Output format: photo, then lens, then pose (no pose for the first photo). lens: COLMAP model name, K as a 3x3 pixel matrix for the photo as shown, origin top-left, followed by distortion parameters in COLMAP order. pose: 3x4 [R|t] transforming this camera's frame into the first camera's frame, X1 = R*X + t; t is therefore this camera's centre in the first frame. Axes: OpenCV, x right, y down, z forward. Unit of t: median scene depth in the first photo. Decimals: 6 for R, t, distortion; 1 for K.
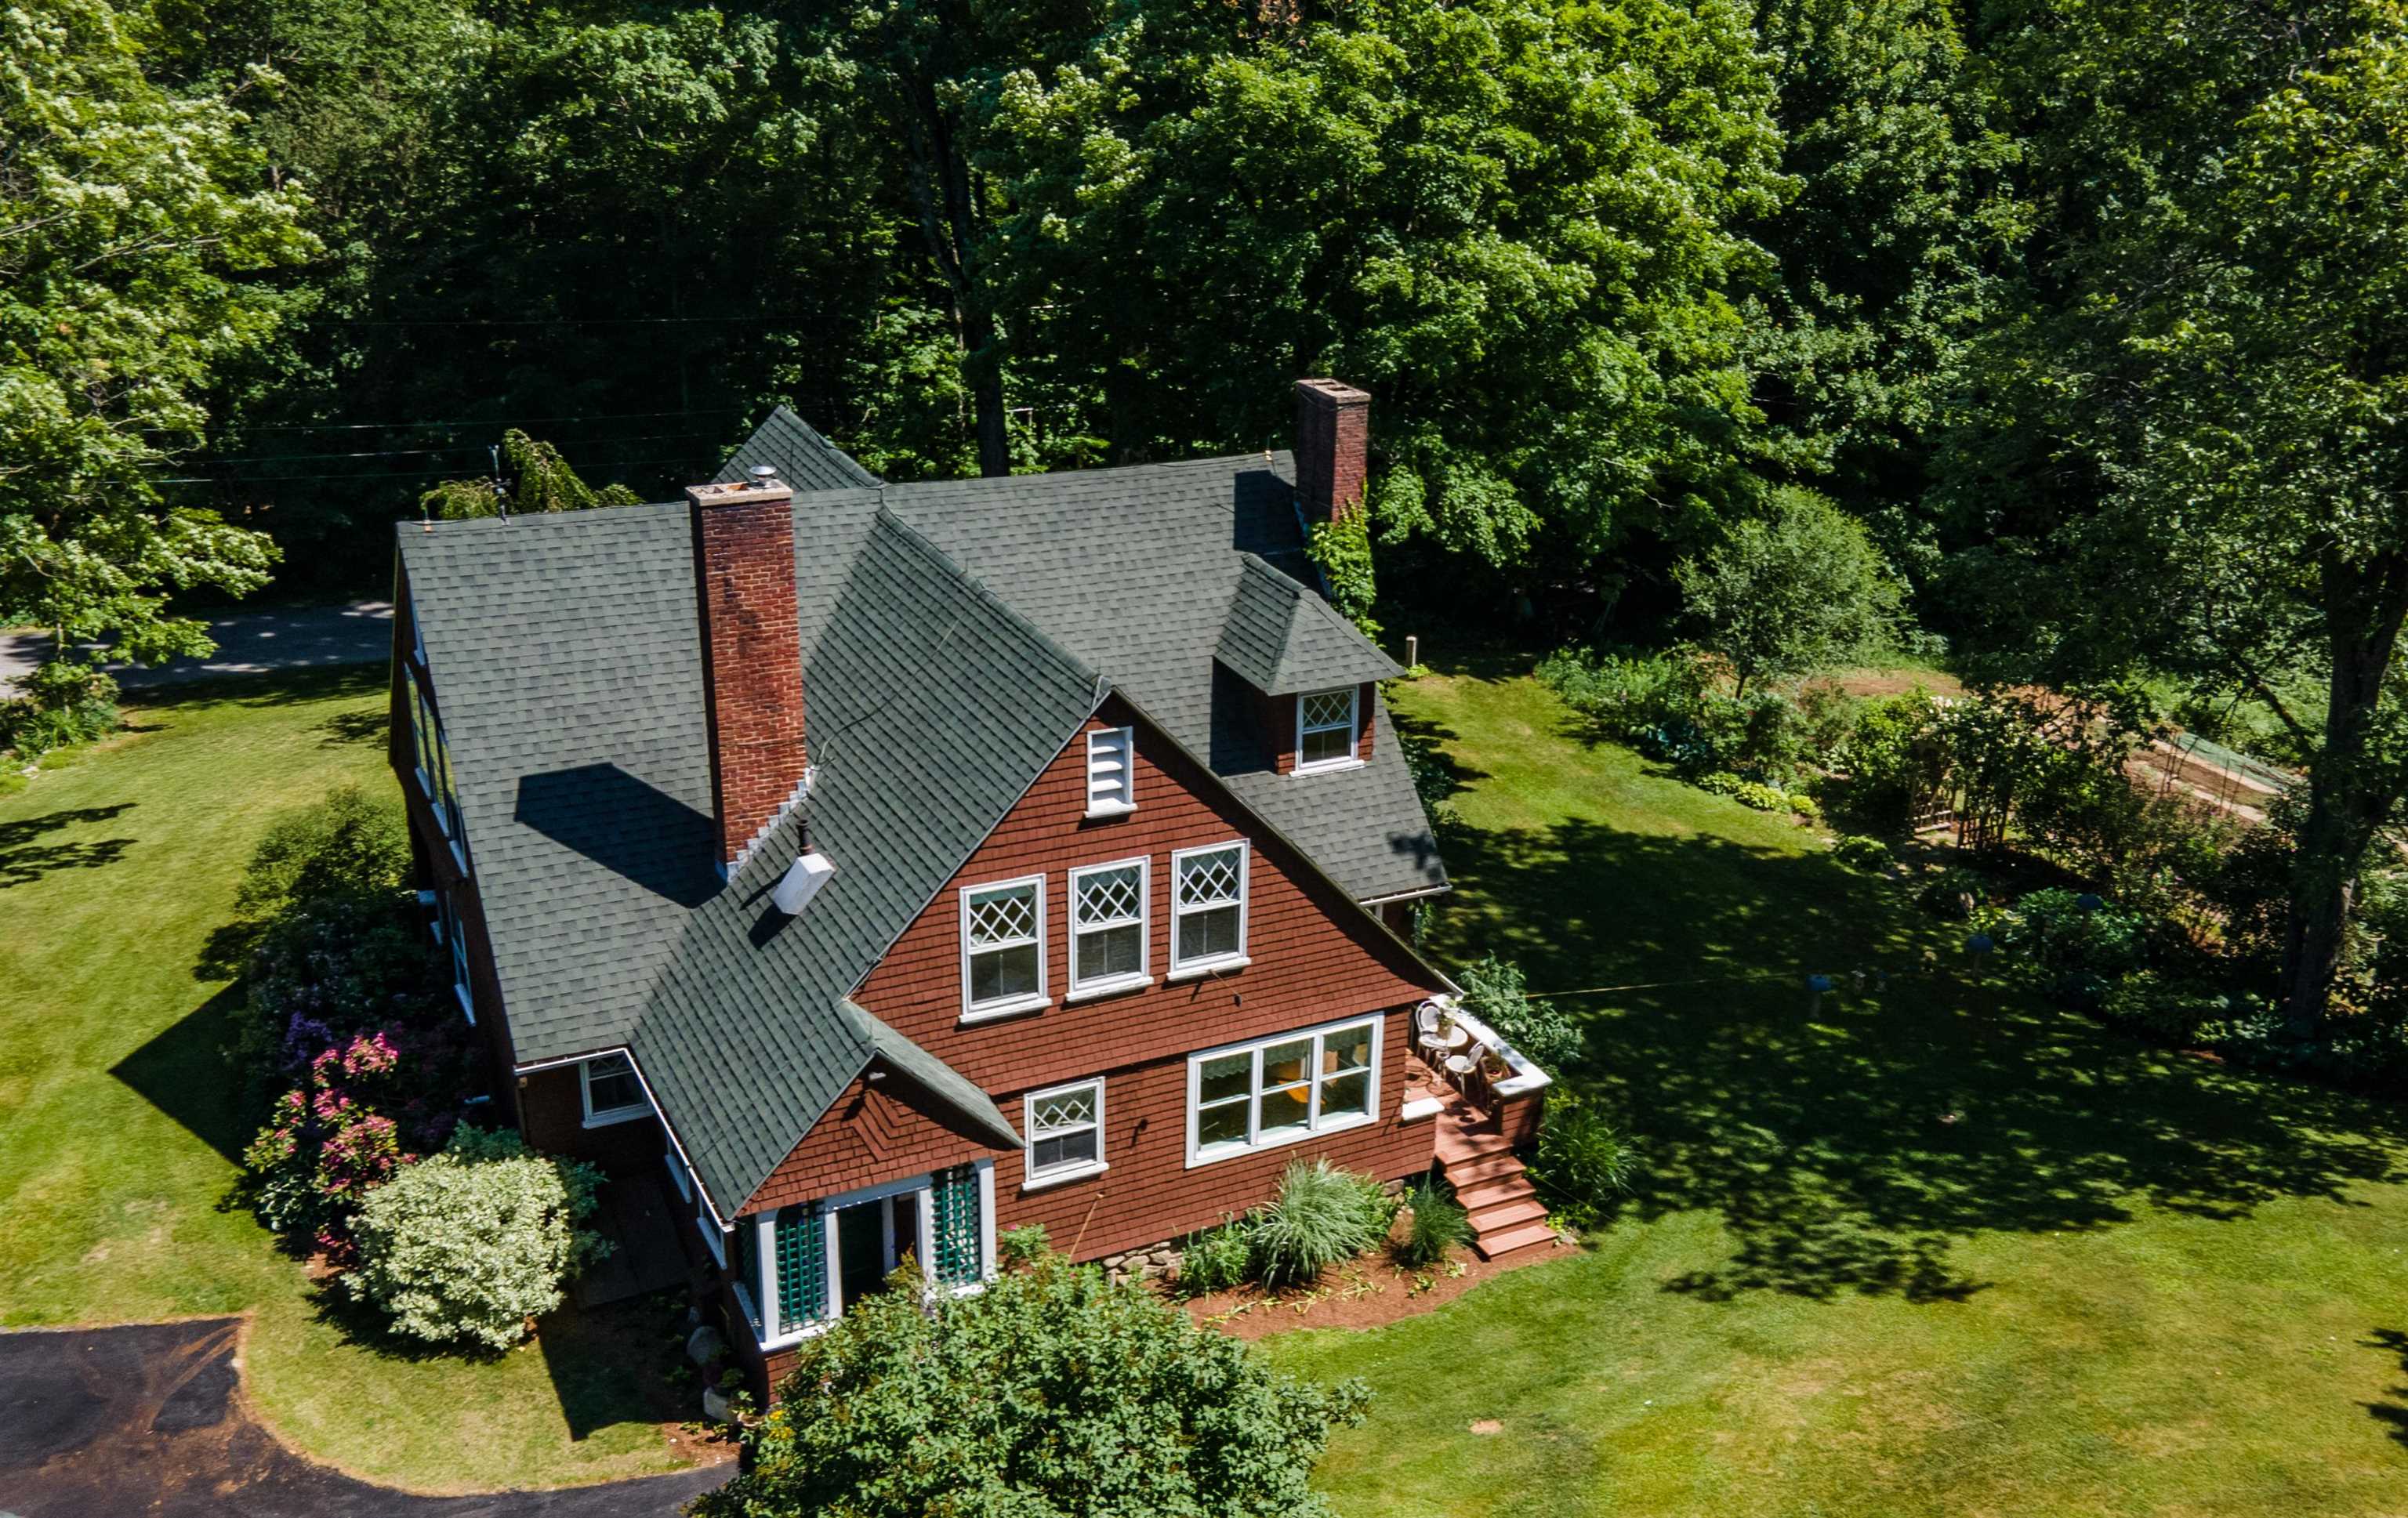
lens RADIAL K [[2117.8, 0, 1312.5], [0, 2117.8, 756.6], [0, 0, 1]] dist [0.148723, -0.343976]
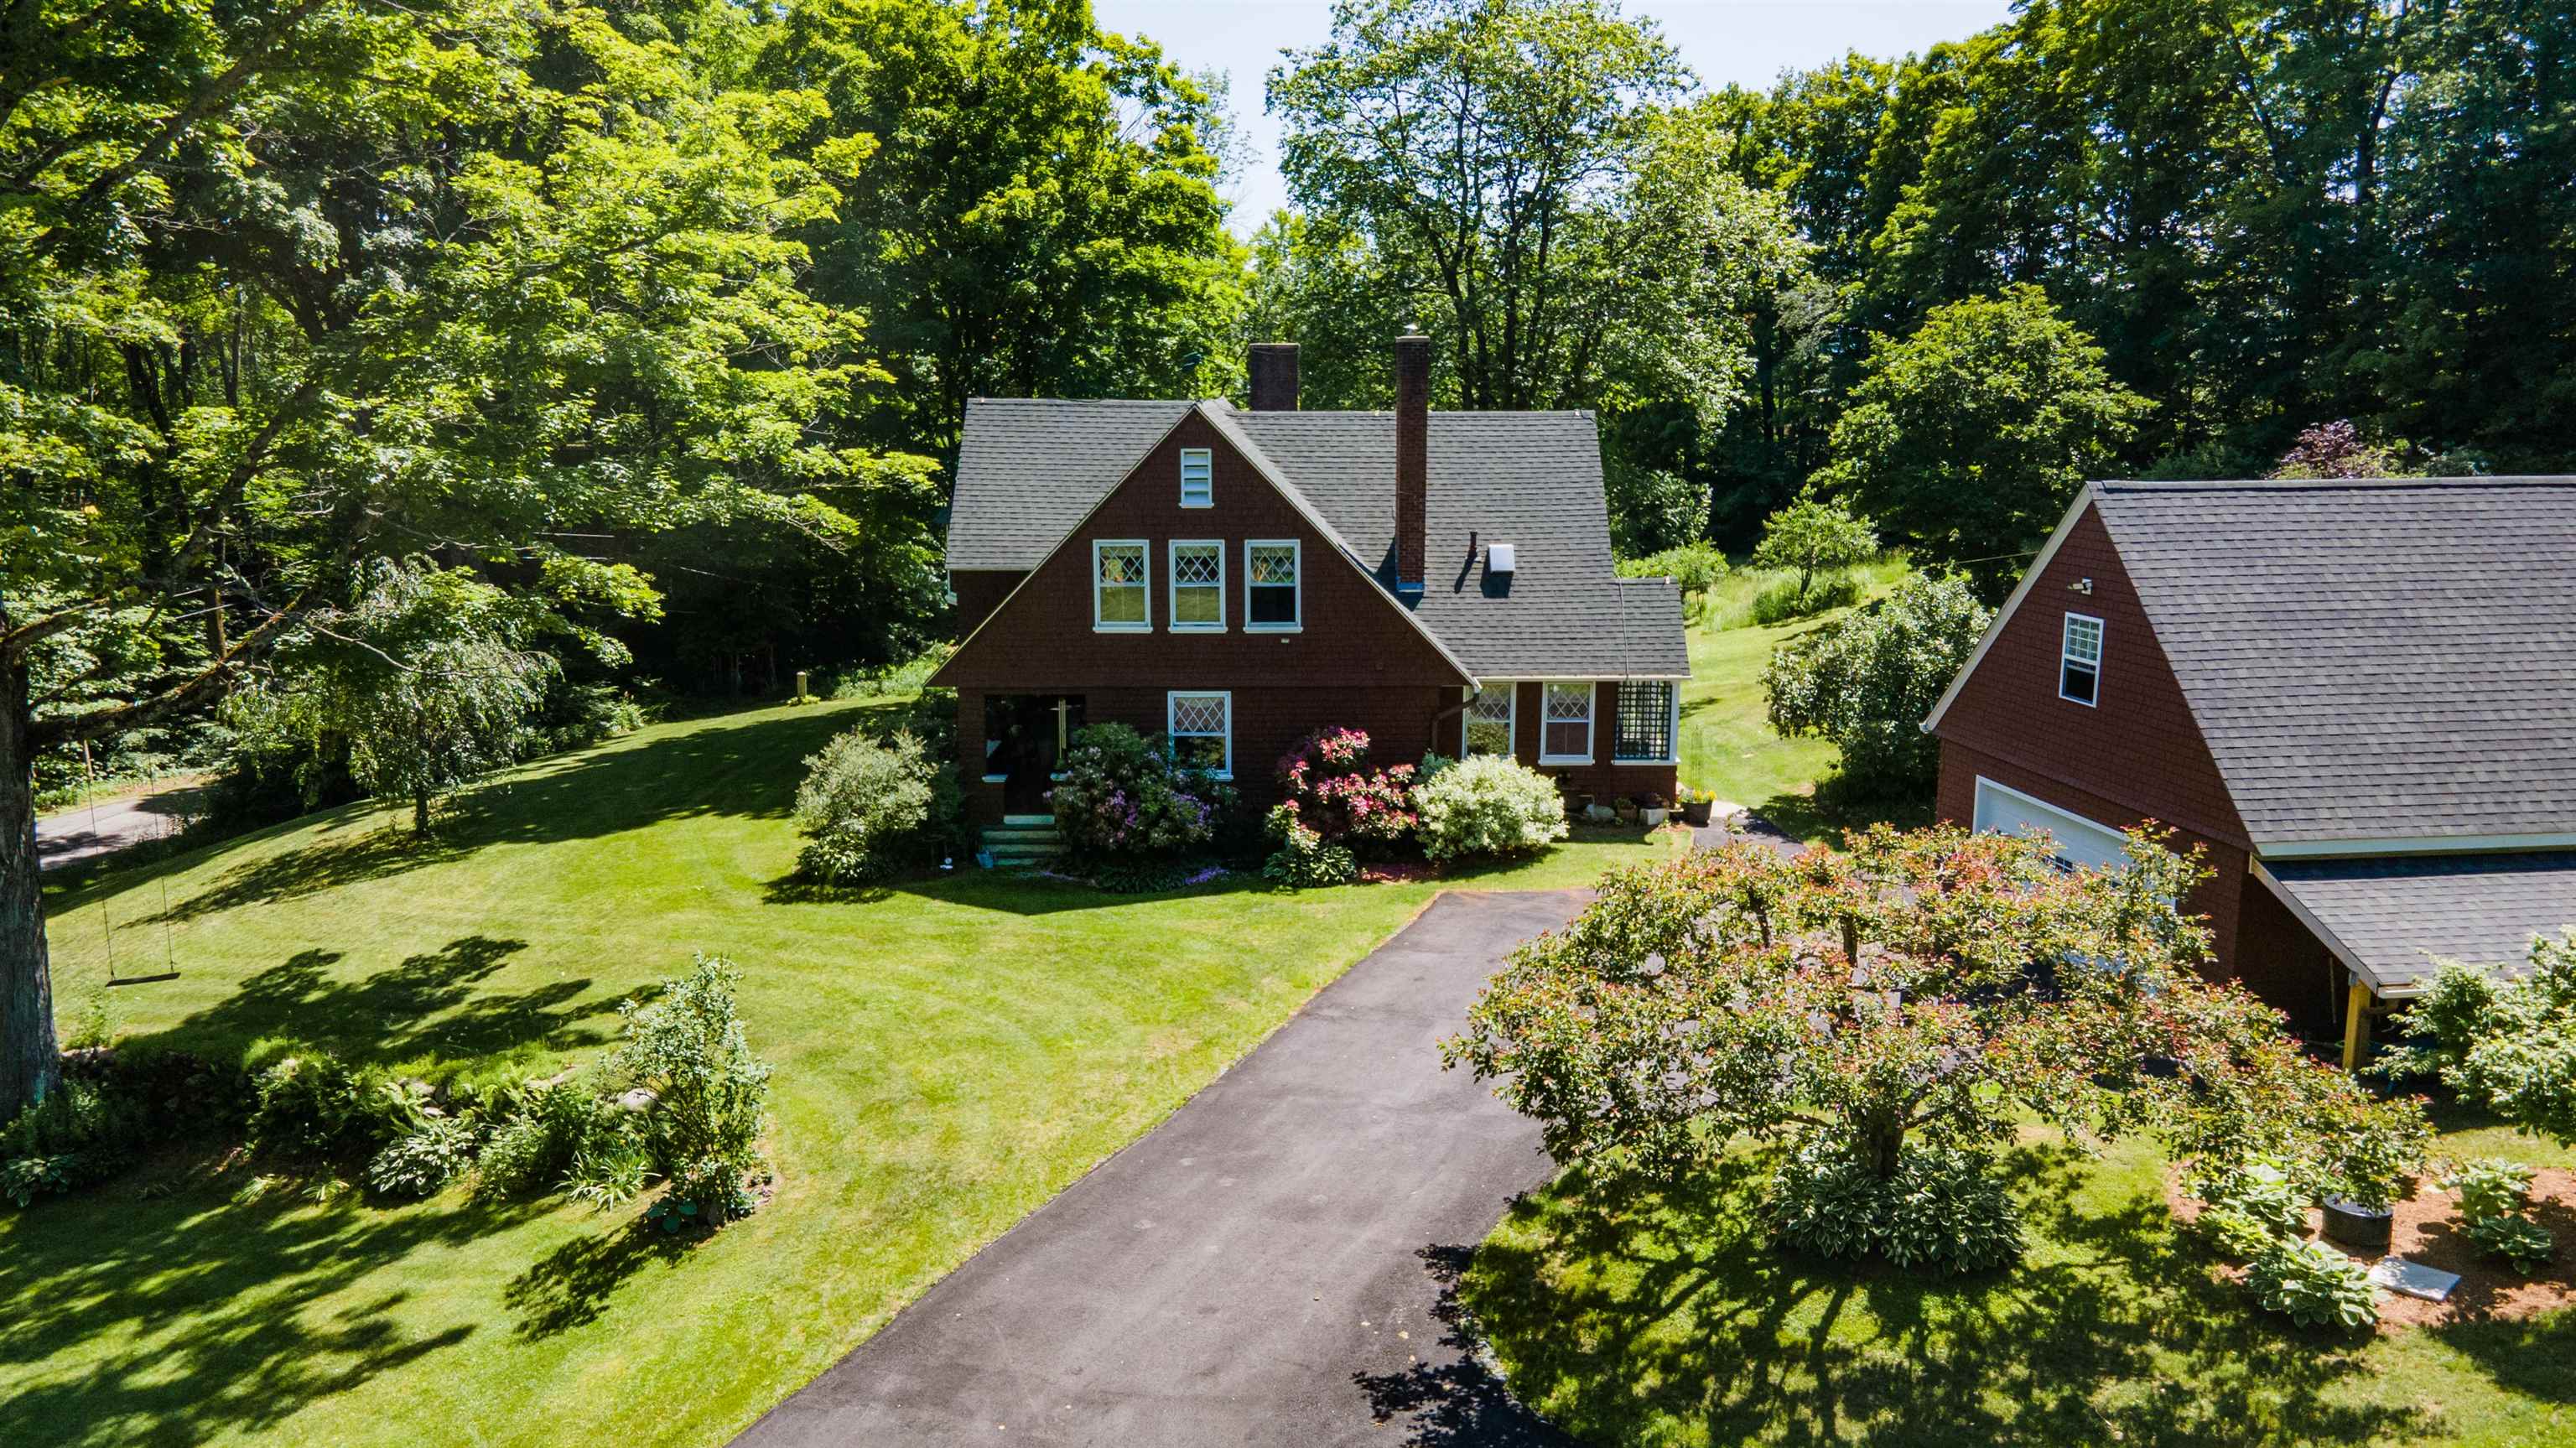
lens RADIAL K [[1893.1, 0, 1275.4], [0, 1893.1, 717.0], [0, 0, 1]] dist [0.035710, 0.006089]
pose [[0.473909, -0.200373, 0.857473, -1.604395], [0.359406, 0.932980, 0.019381, 0.081535], [-0.803889, 0.298996, 0.514163, 0.396497]]
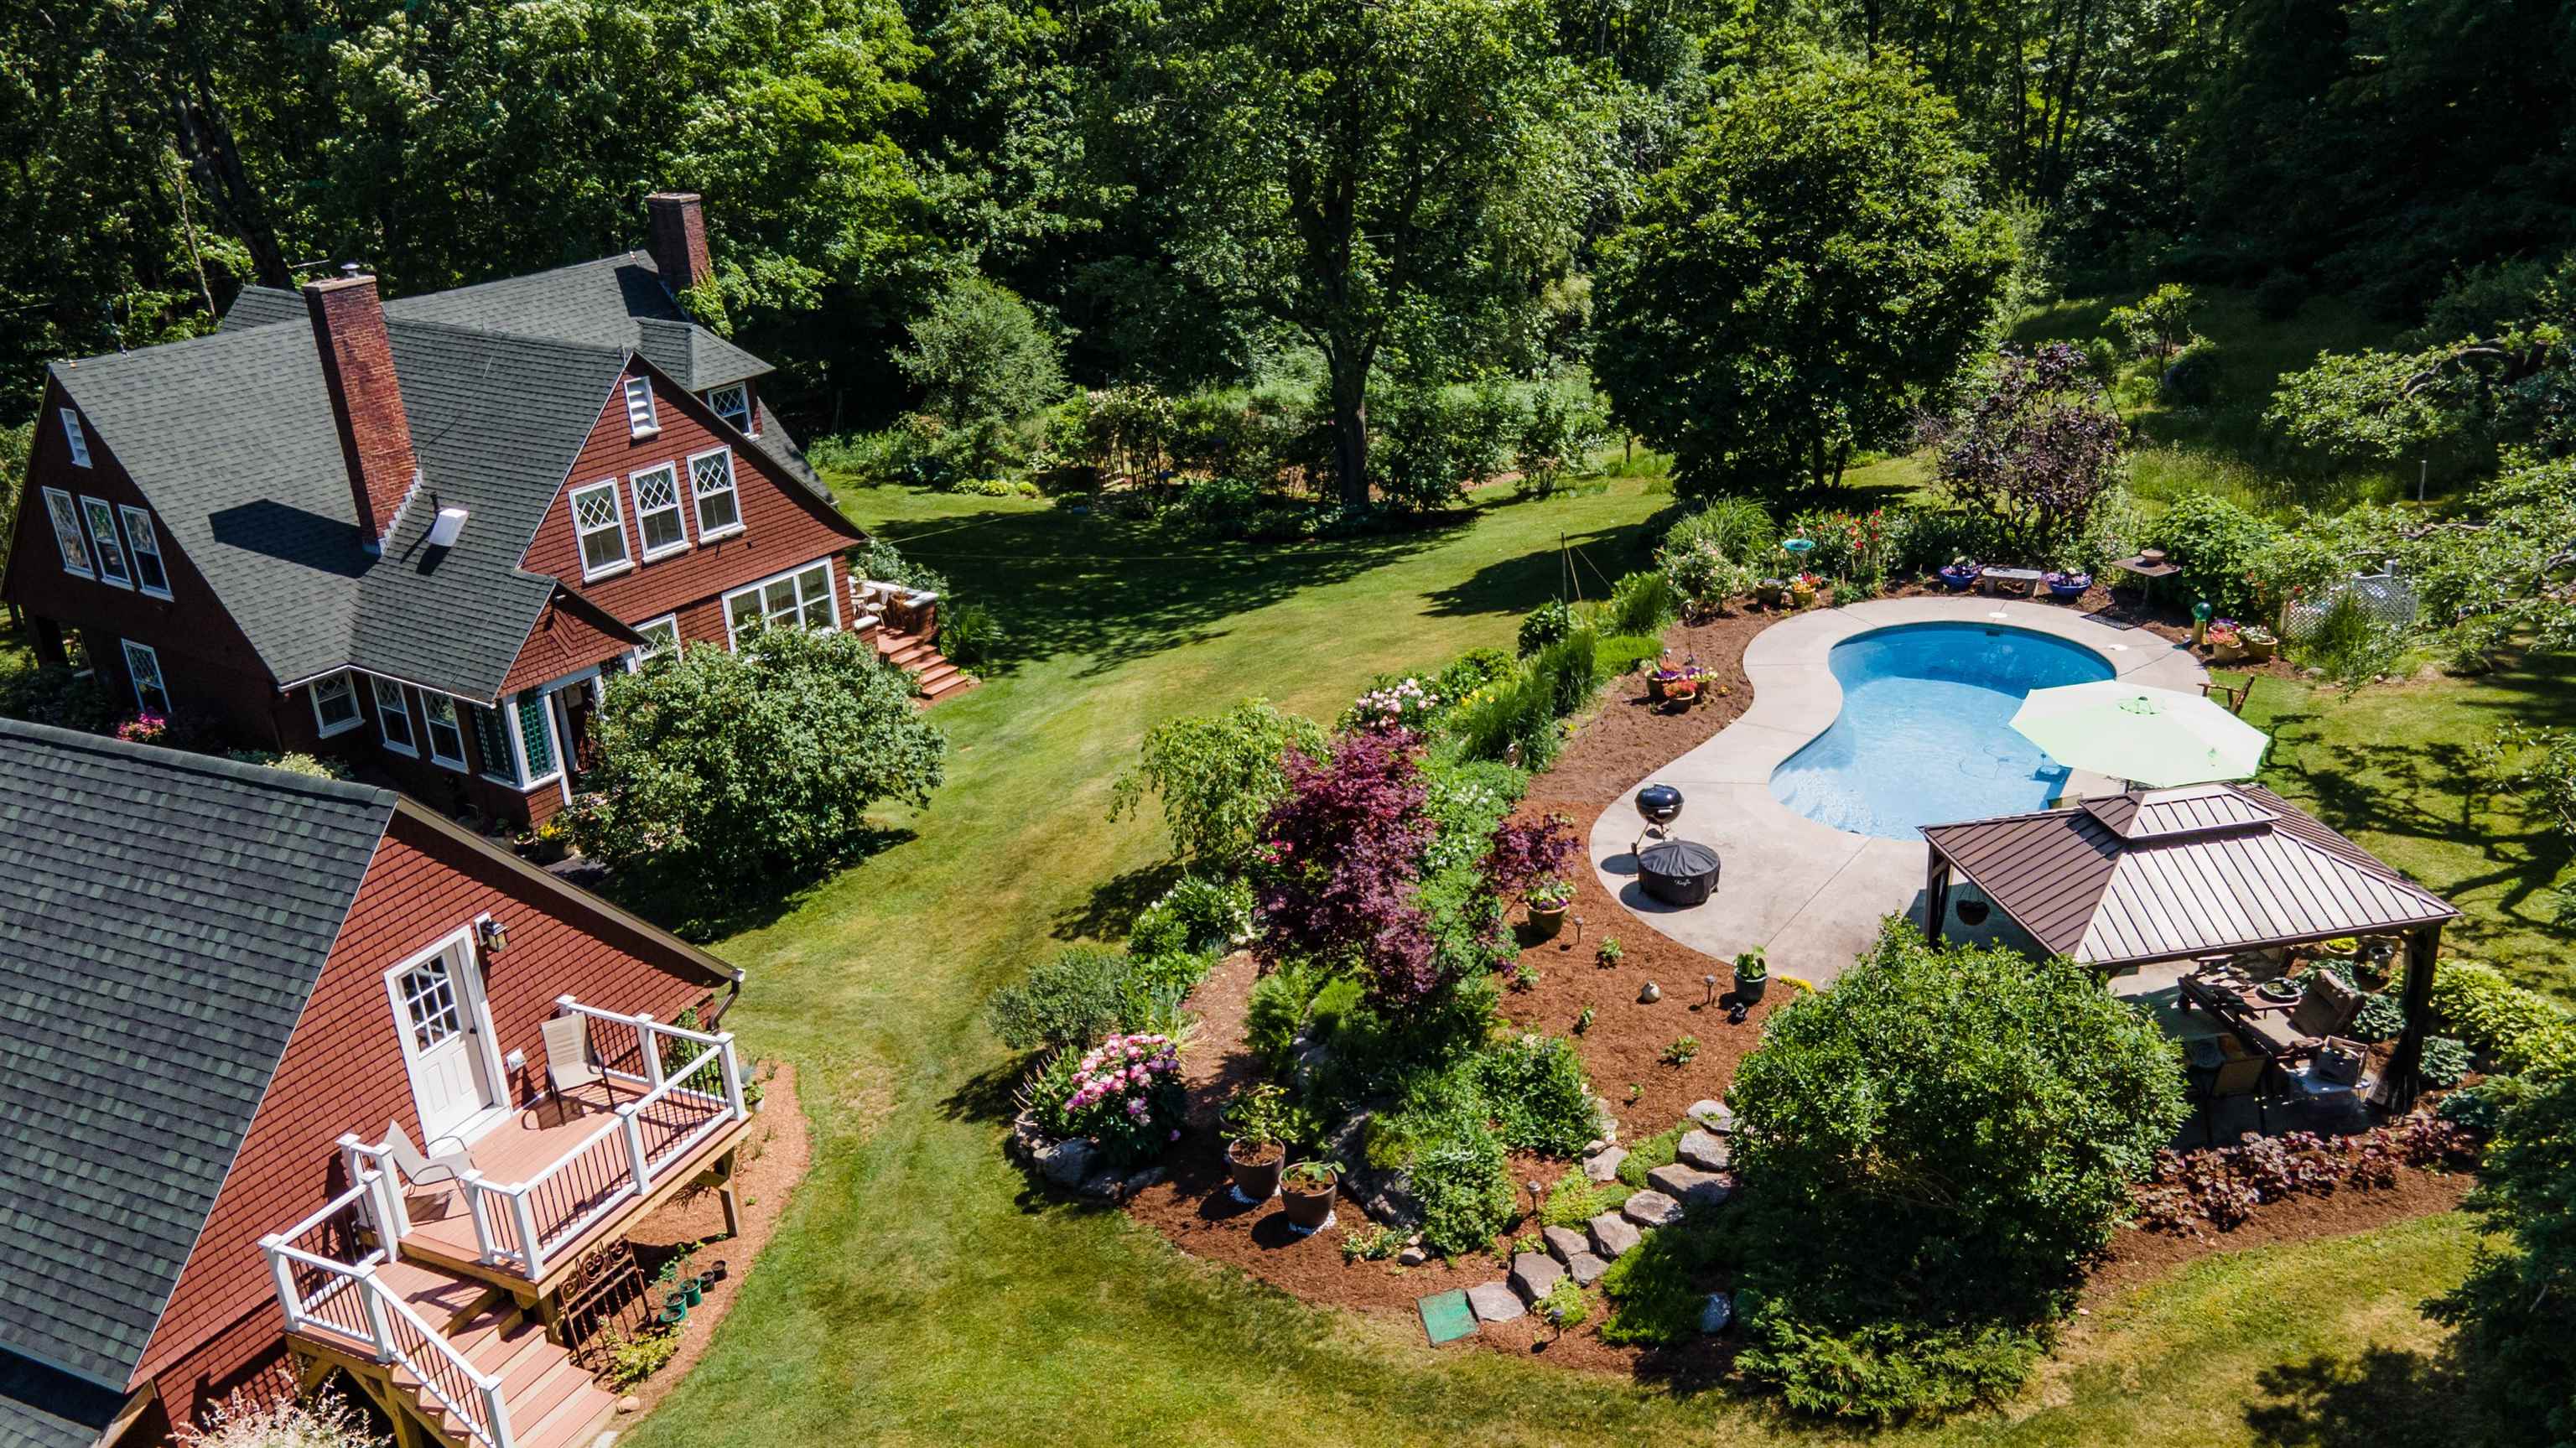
lens RADIAL K [[2144.6, 0, 1292.0], [0, 2144.6, 652.6], [0, 0, 1]] dist [0.000750, 0.150271]
pose [[0.895649, -0.240841, 0.373911, -0.288322], [0.258416, 0.966028, 0.003233, 0.289720], [-0.361987, 0.093729, 0.927459, -0.627104]]
